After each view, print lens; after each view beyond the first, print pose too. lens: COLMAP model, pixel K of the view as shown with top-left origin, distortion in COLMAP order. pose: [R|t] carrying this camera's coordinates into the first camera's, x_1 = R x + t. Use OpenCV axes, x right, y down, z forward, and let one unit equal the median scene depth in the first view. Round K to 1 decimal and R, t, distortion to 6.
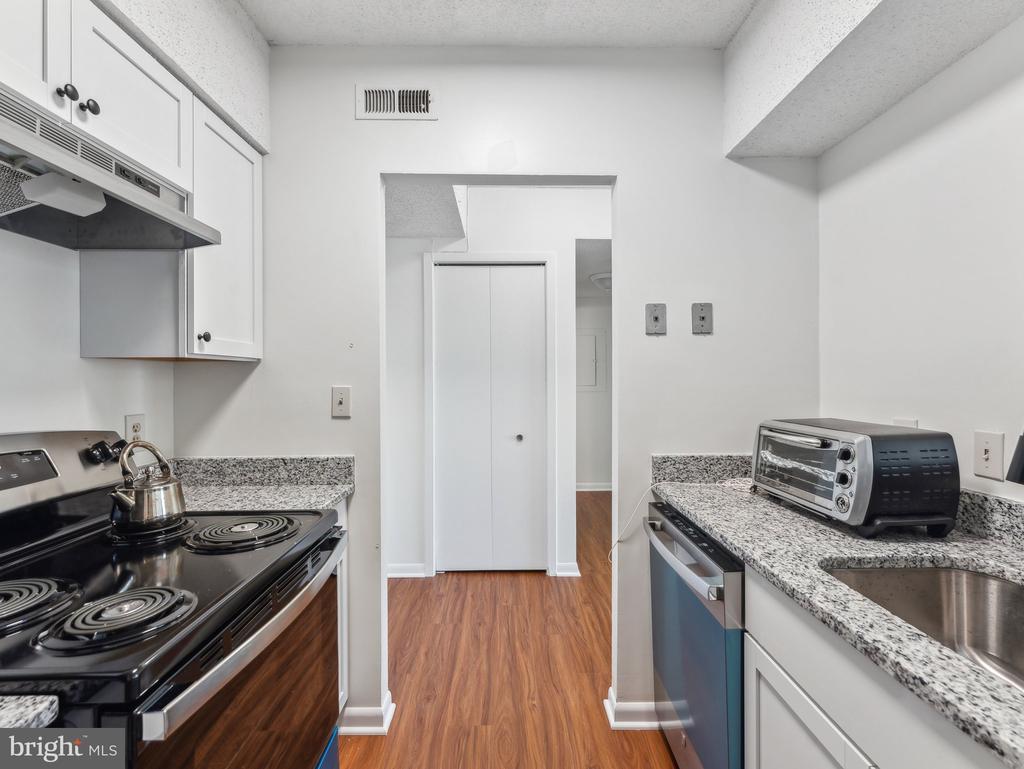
lens RADIAL K [[466.5, 0, 511.9], [0, 466.5, 380.6], [0, 0, 1]] dist [-0.000464, -0.000568]
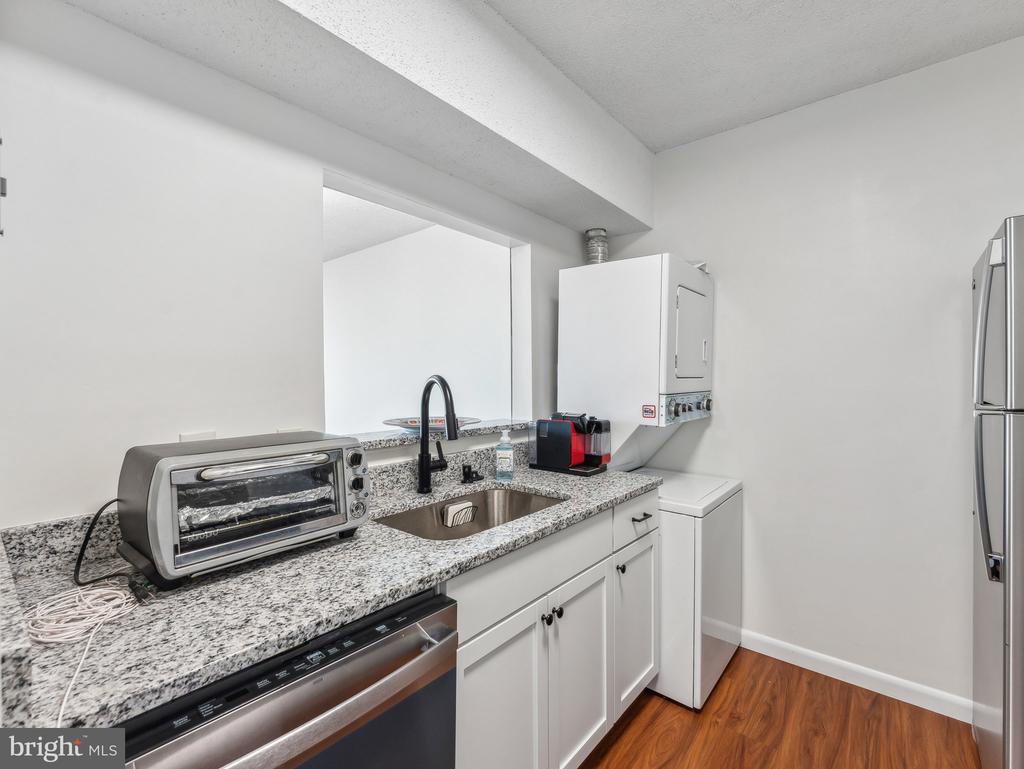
lens RADIAL K [[466.5, 0, 511.9], [0, 466.5, 380.6], [0, 0, 1]] dist [-0.000464, -0.000568]
pose [[-0.752768, 0.002983, 0.658280, -0.215367], [0.011597, 0.999895, 0.008730, -0.018066], [-0.658184, 0.014206, -0.752723, 1.628256]]
